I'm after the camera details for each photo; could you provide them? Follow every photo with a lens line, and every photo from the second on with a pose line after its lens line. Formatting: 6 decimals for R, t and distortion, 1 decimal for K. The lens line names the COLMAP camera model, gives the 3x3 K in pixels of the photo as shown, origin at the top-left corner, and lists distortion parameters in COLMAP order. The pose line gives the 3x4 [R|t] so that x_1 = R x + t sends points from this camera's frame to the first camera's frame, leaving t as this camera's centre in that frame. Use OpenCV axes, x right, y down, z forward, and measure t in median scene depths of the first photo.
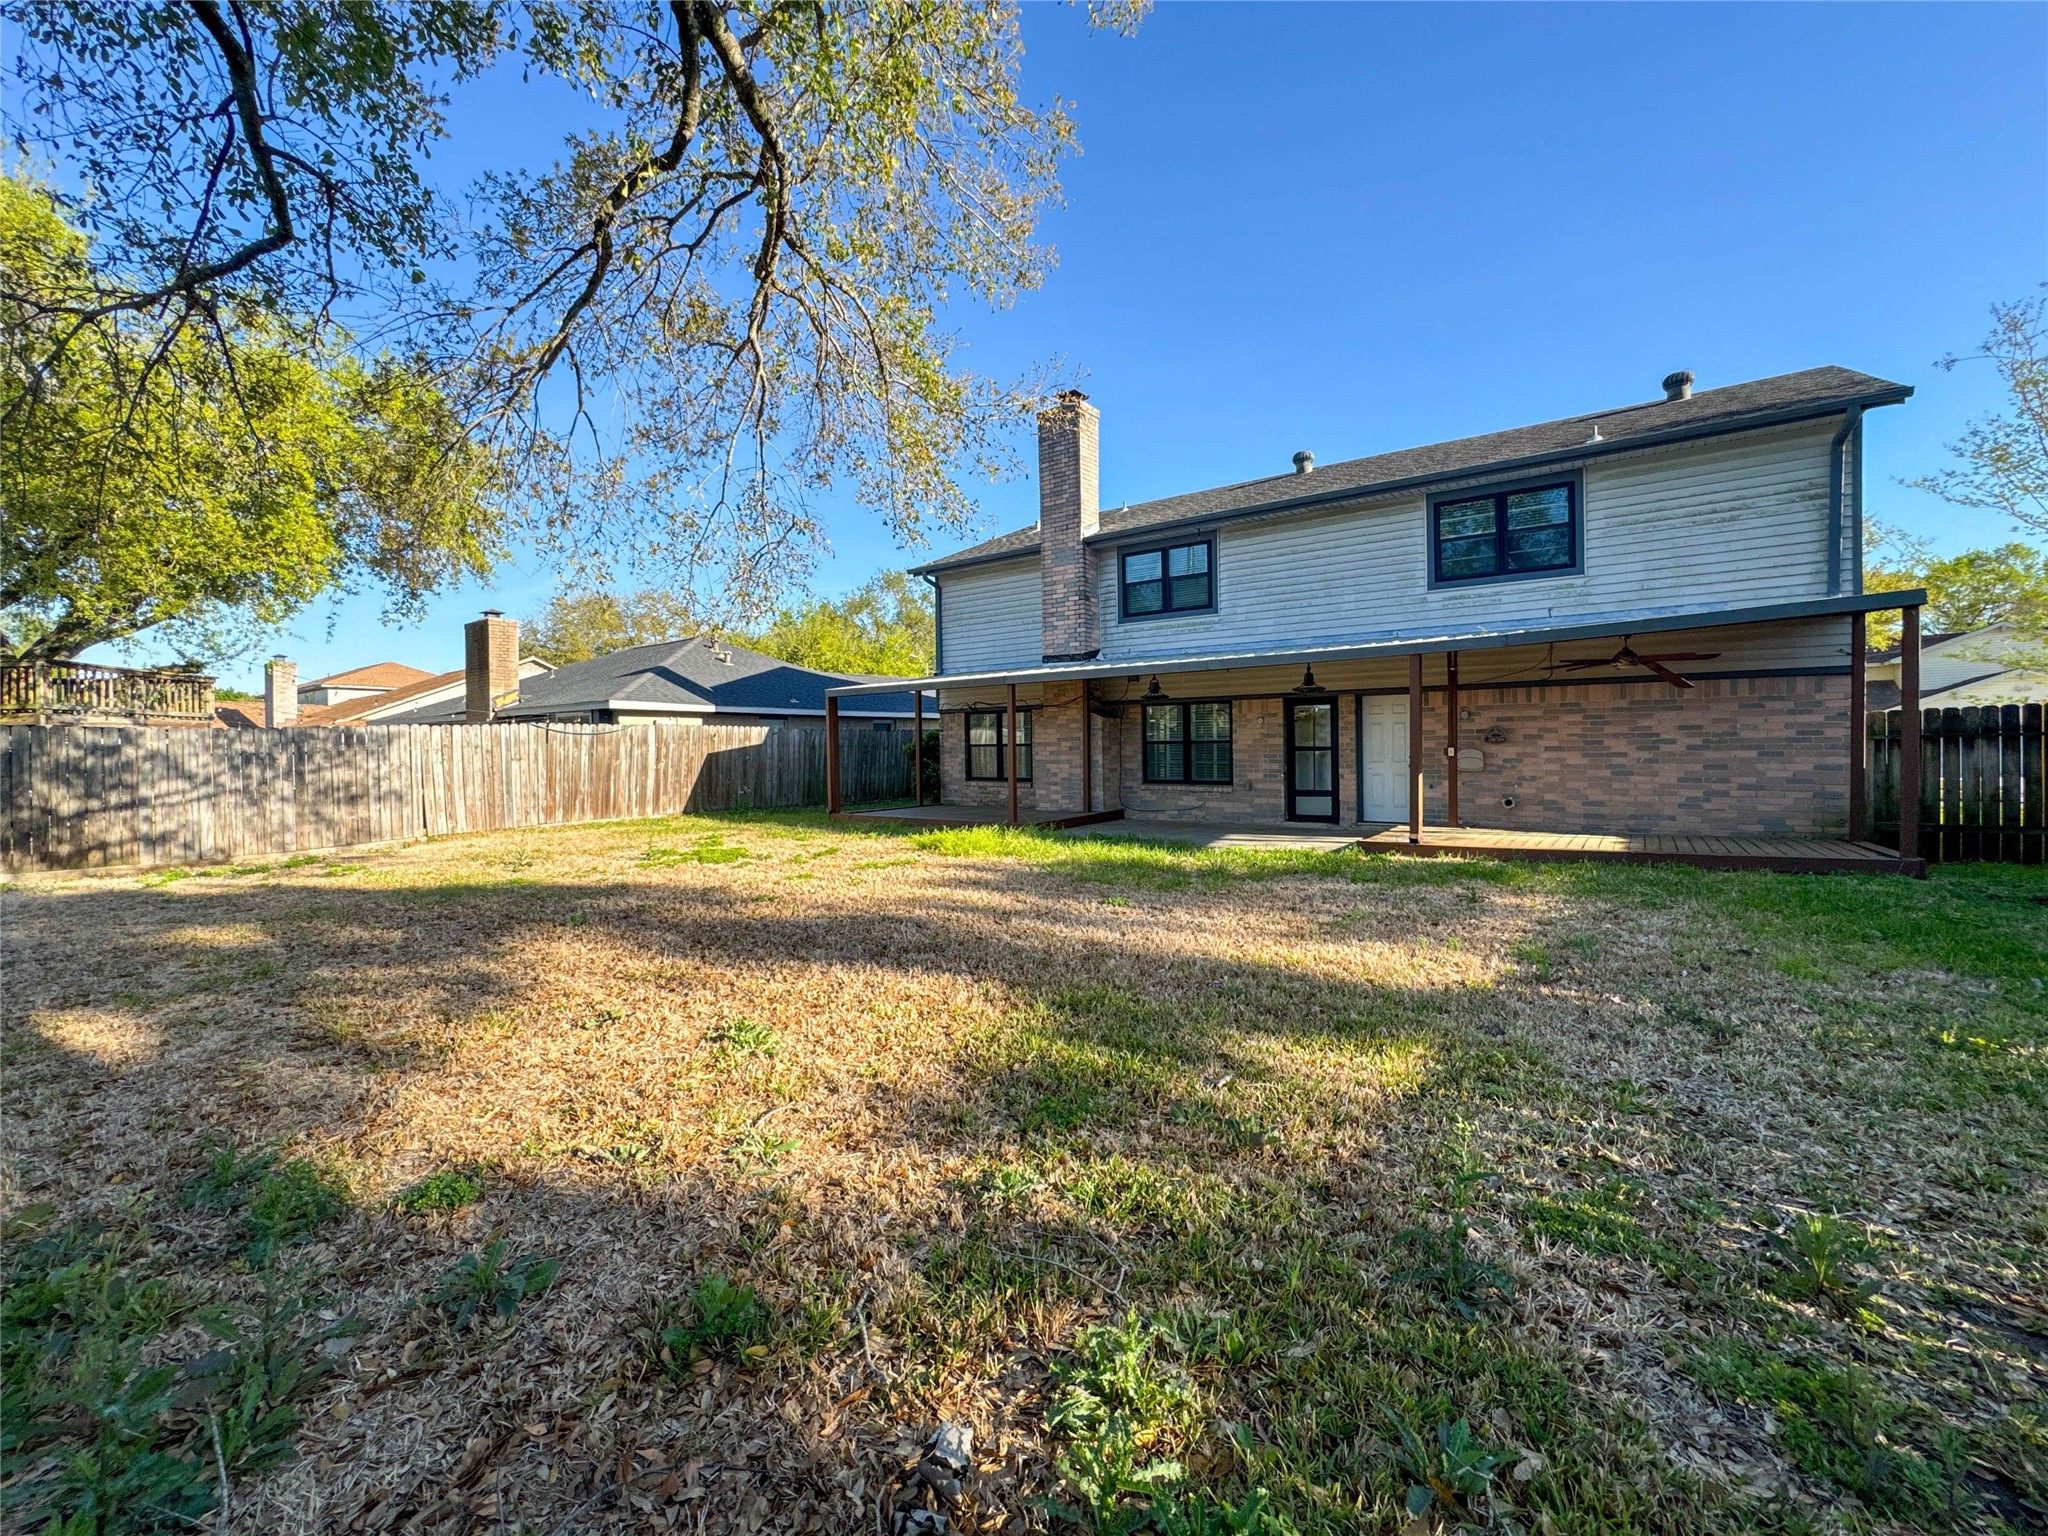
lens RADIAL K [[829.1, 0, 1024.0], [0, 829.1, 768.0], [0, 0, 1]] dist [-0.040277, 0.017418]
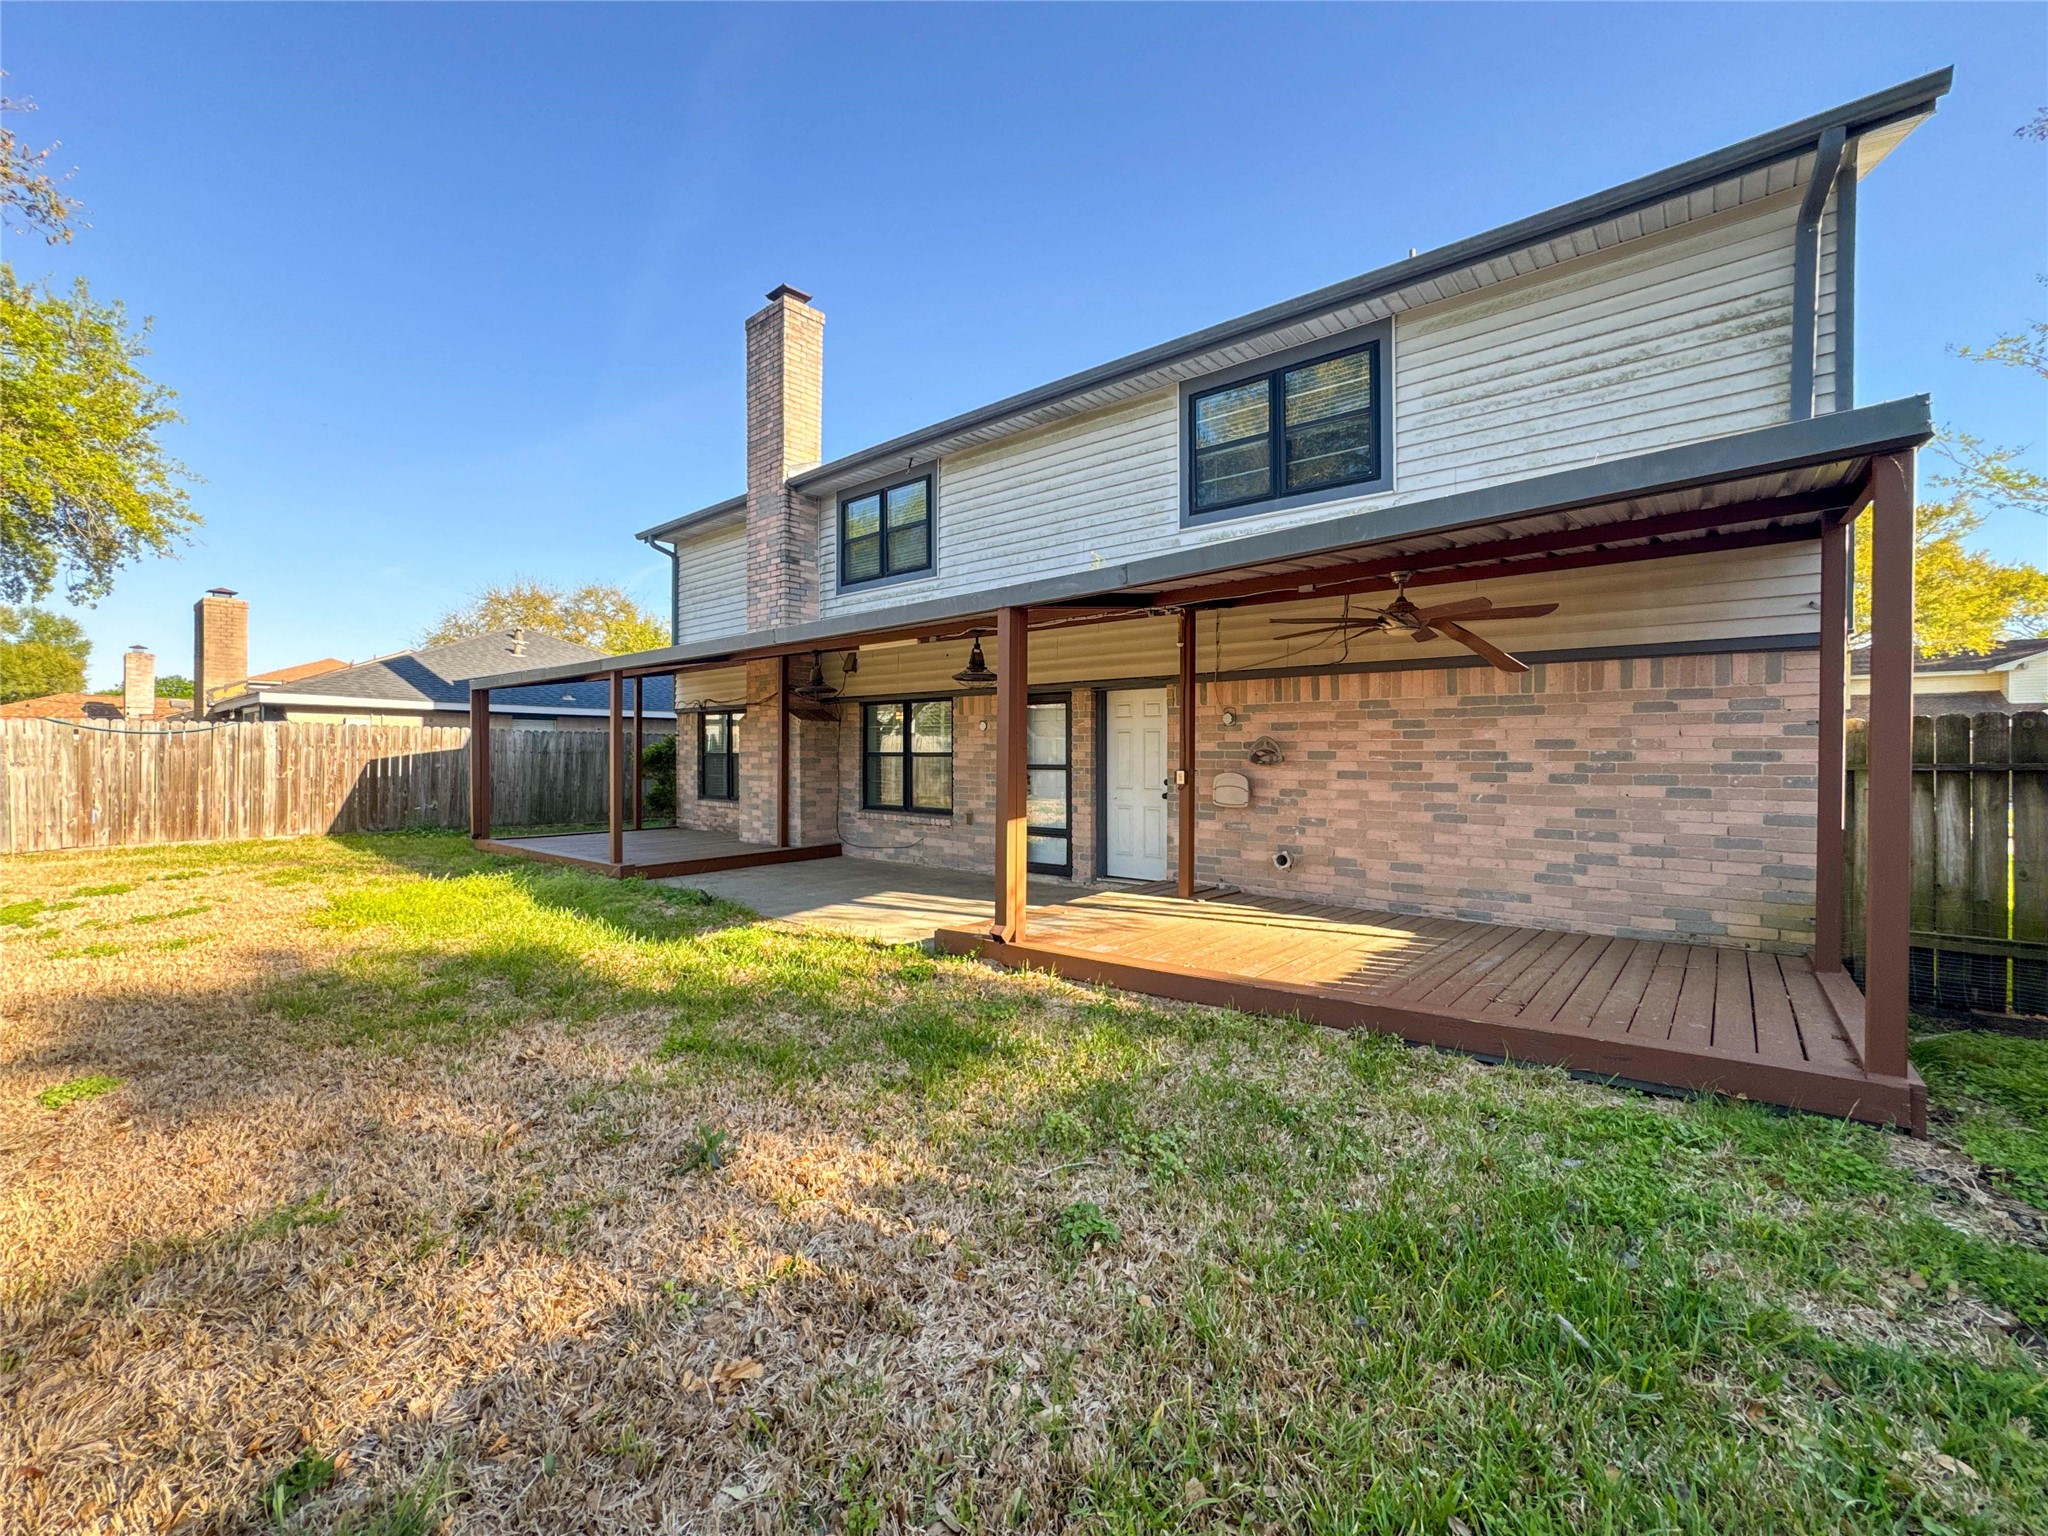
lens RADIAL K [[828.6, 0, 1013.1], [0, 828.6, 766.1], [0, 0, 1]] dist [-0.045048, 0.018771]
pose [[0.997394, 0.015693, -0.070415, 0.352669], [-0.016447, 0.999813, -0.010150, -0.016017], [0.070243, 0.011282, 0.997466, 0.292329]]
